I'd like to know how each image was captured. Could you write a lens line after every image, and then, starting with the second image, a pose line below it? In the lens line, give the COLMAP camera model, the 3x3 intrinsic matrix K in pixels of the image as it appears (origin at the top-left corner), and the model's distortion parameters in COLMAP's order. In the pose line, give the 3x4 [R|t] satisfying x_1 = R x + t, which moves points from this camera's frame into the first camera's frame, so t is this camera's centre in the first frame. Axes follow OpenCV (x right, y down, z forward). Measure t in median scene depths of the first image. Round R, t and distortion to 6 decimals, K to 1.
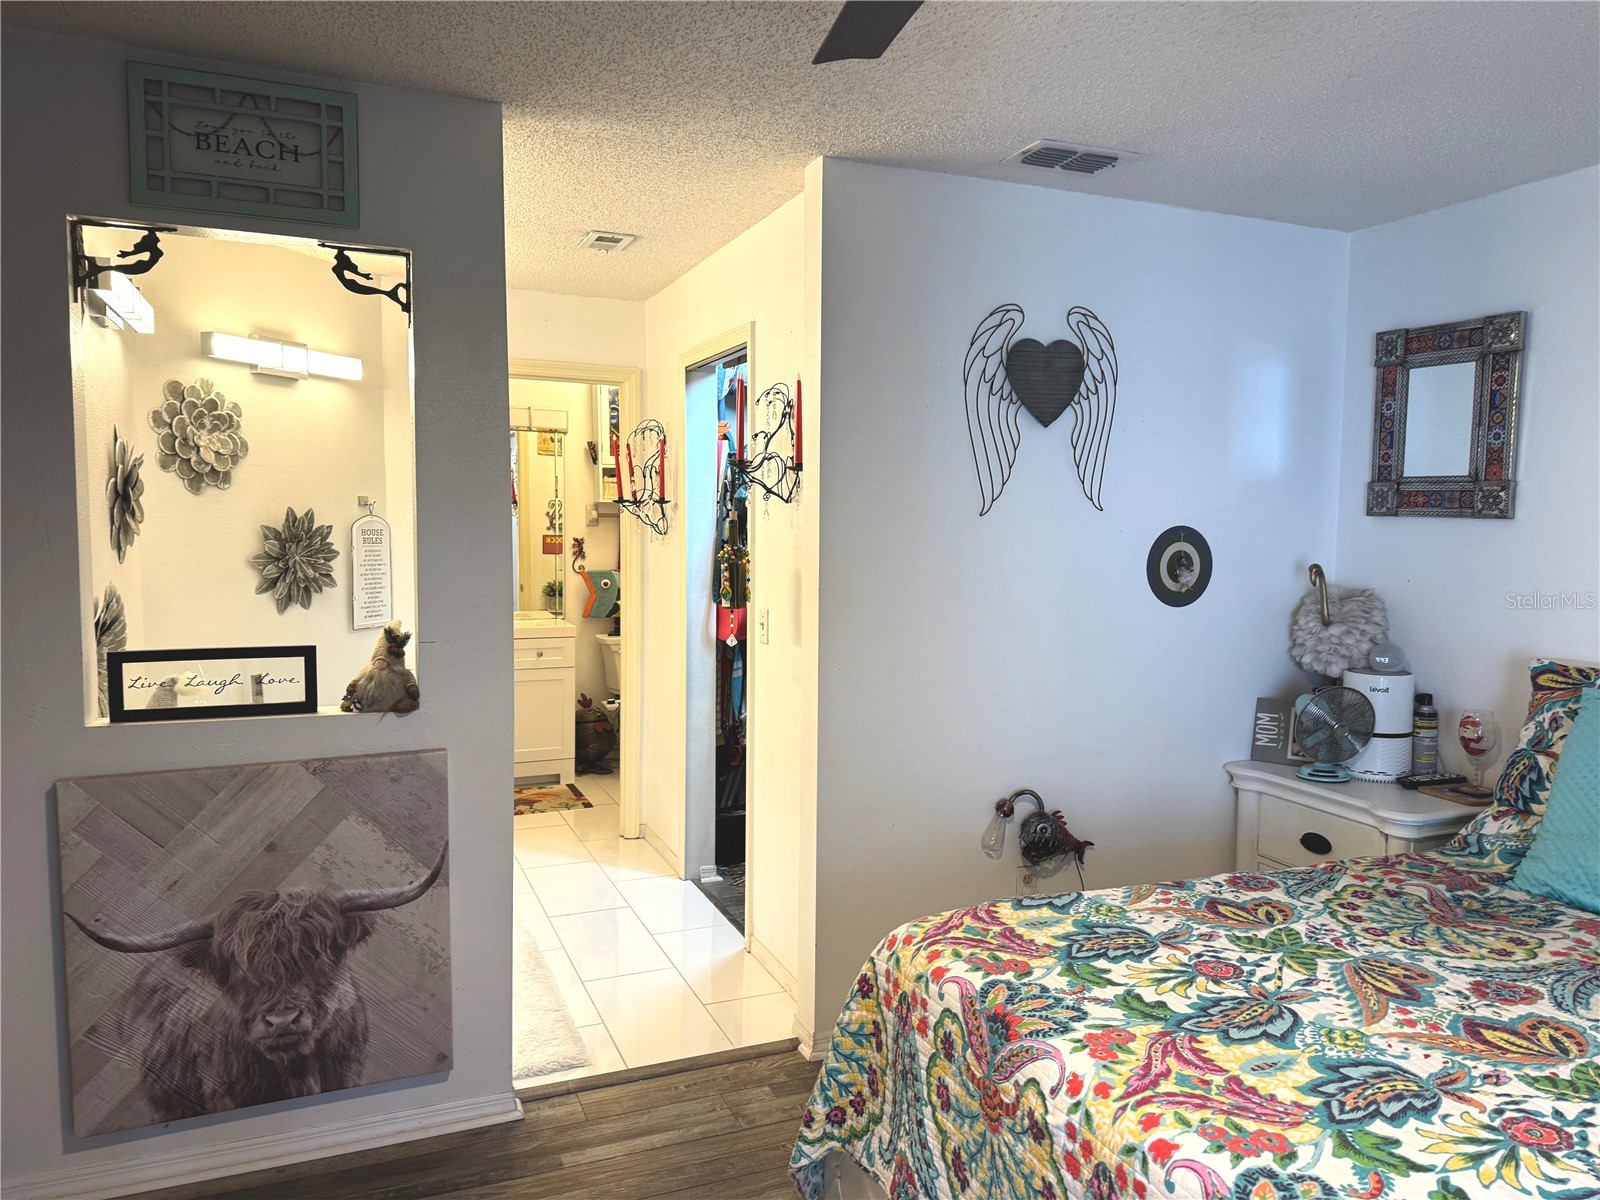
lens RADIAL K [[1114.6, 0, 798.3], [0, 1114.6, 601.8], [0, 0, 1]] dist [-0.001730, 0.000019]
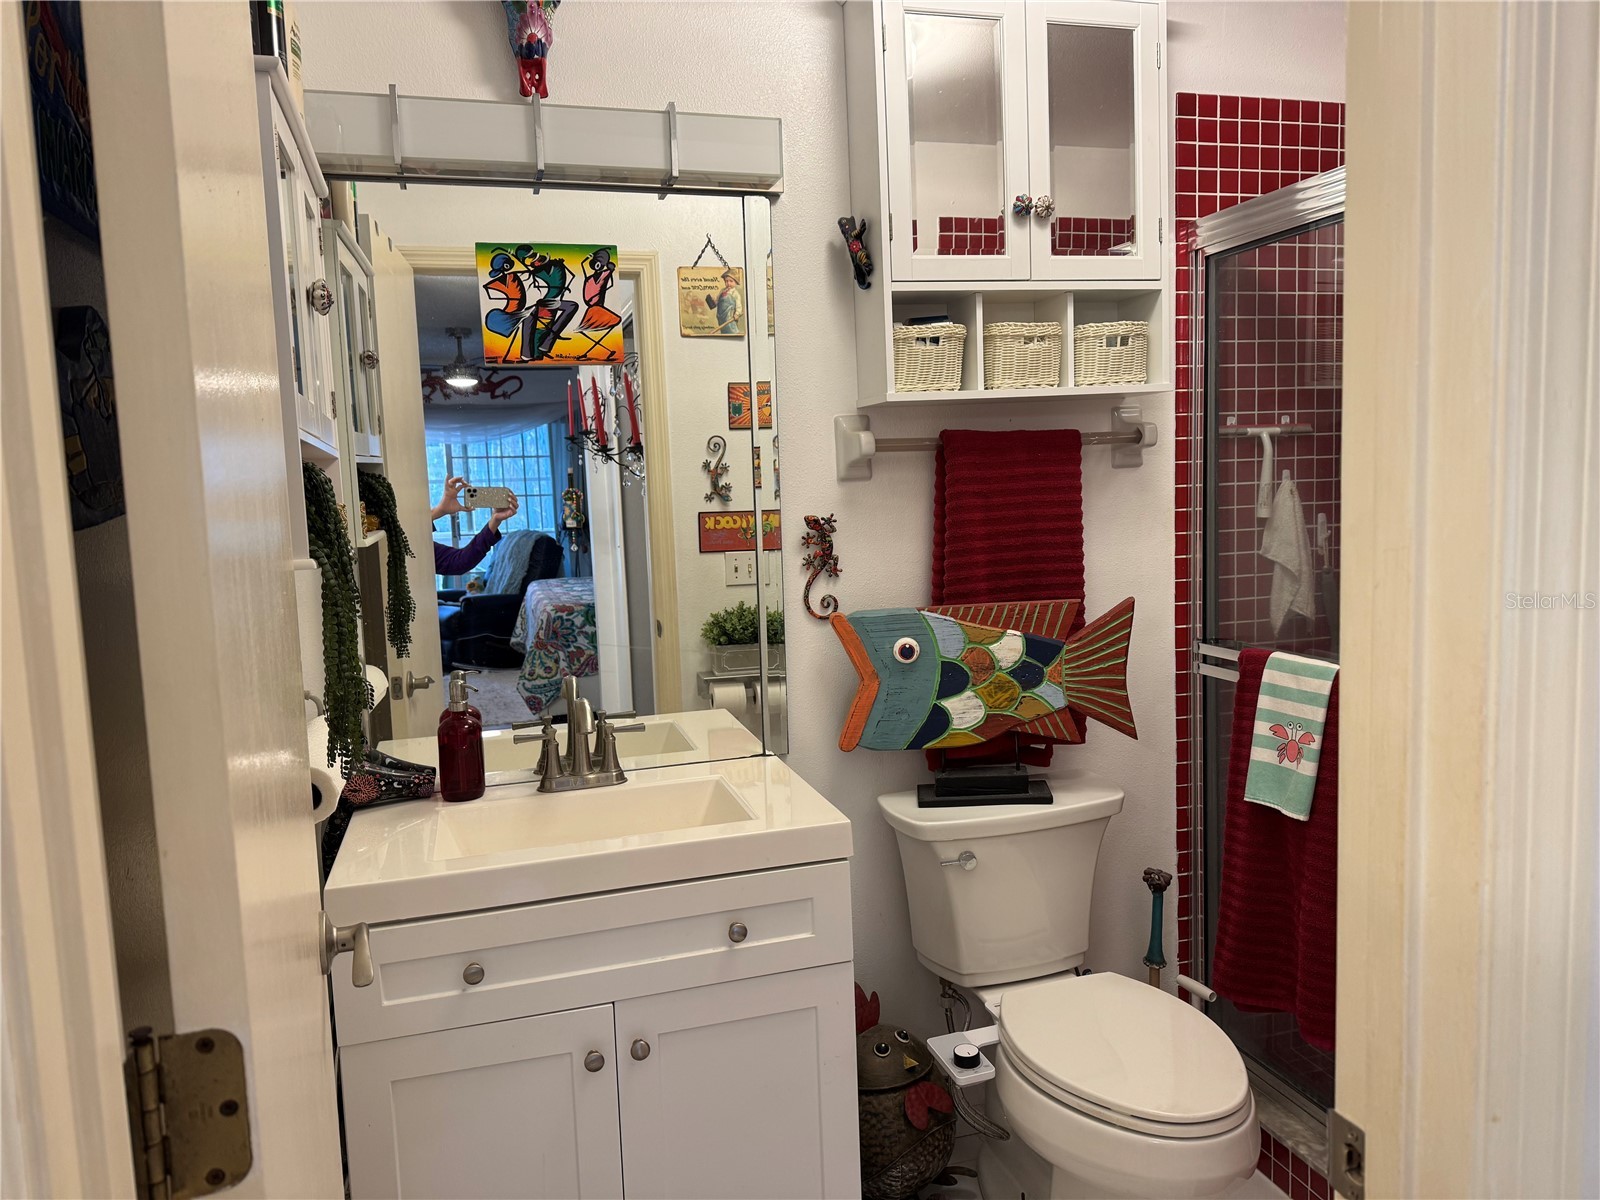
lens RADIAL K [[1114.6, 0, 801.9], [0, 1114.6, 597.9], [0, 0, 1]] dist [-0.001730, 0.000019]
pose [[0.992671, -0.033925, -0.115989, -0.163905], [0.036682, 0.999091, 0.021723, -0.040101], [0.115147, -0.025819, 0.993013, 0.663112]]
